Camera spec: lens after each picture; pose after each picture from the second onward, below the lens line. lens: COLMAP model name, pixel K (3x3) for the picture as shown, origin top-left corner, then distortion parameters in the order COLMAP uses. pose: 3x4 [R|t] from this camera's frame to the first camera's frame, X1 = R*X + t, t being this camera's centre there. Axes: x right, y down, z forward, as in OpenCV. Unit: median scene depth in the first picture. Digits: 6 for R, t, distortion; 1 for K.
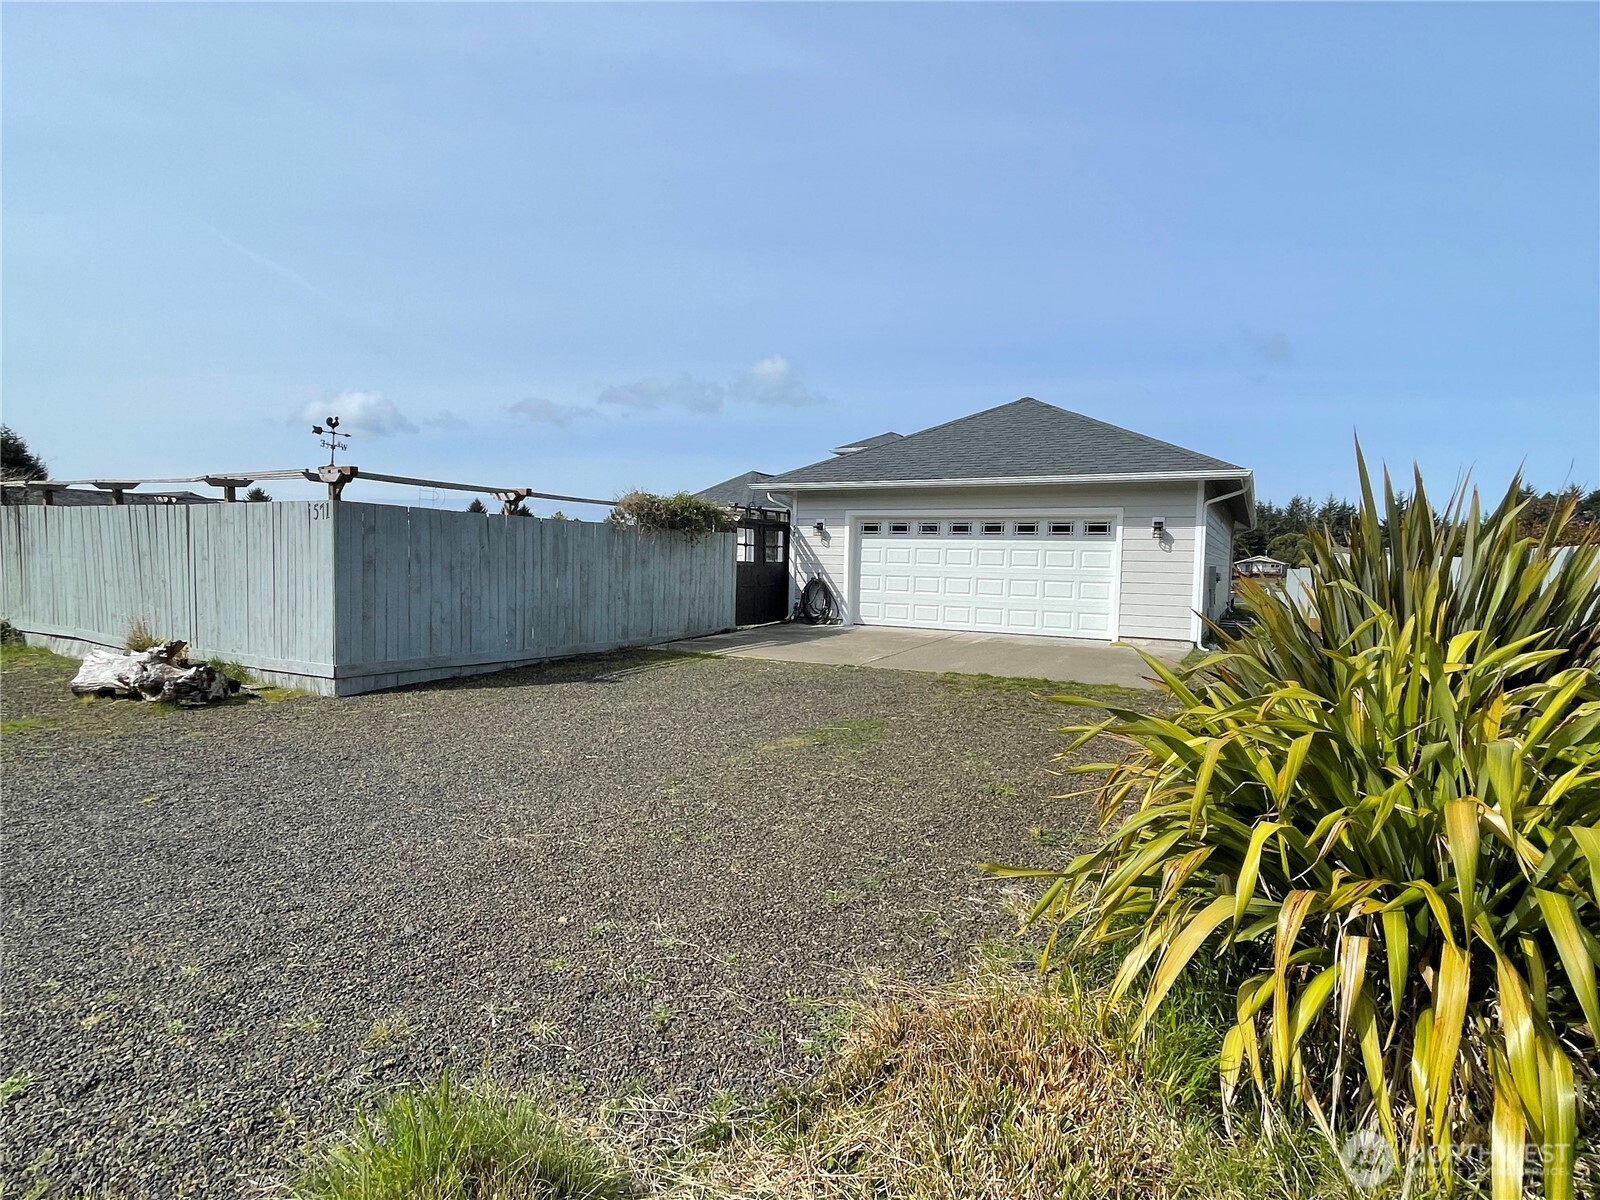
lens RADIAL K [[834.2, 0, 786.9], [0, 834.2, 596.9], [0, 0, 1]] dist [-0.000957, -0.000649]
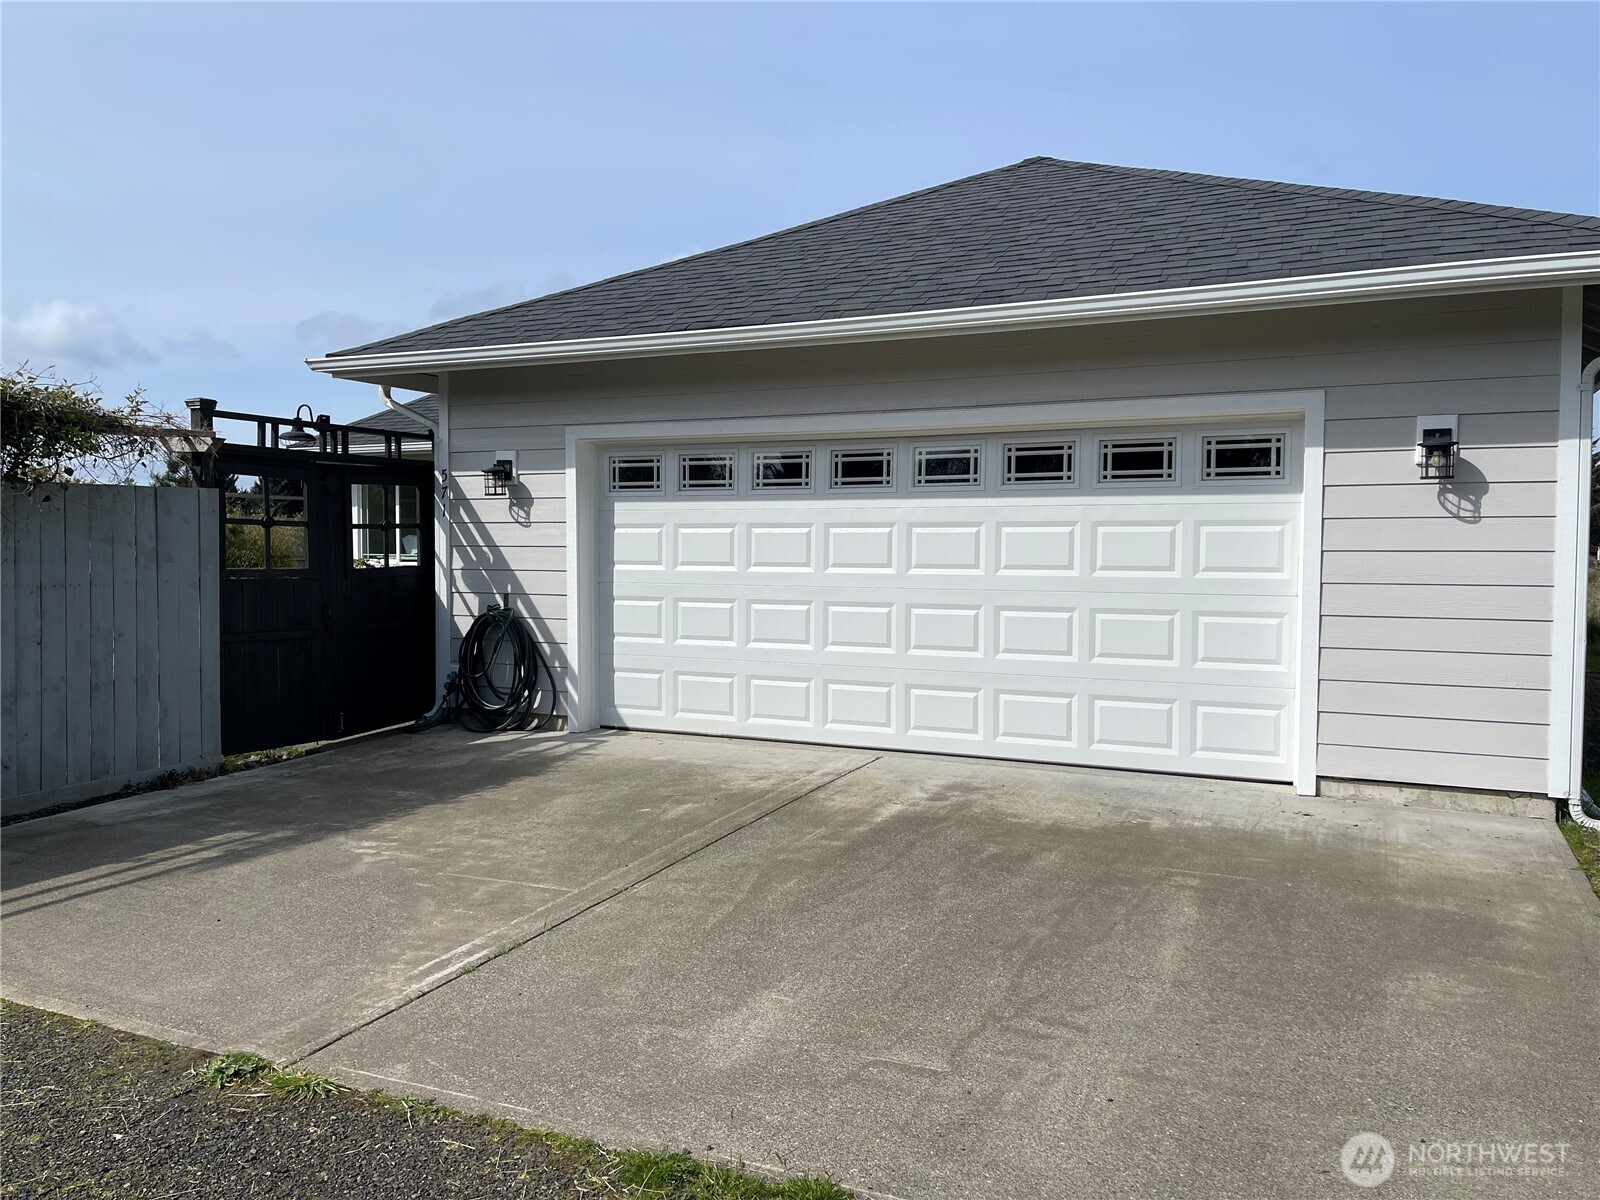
lens RADIAL K [[1190.5, 0, 800.0], [0, 1190.5, 600.0], [0, 0, 1]] dist [0.039832, -0.030771]
pose [[0.997216, -0.022642, 0.071050, 0.154228], [0.022308, 0.999736, 0.005500, -0.030048], [-0.071156, -0.003899, 0.997458, 0.521067]]
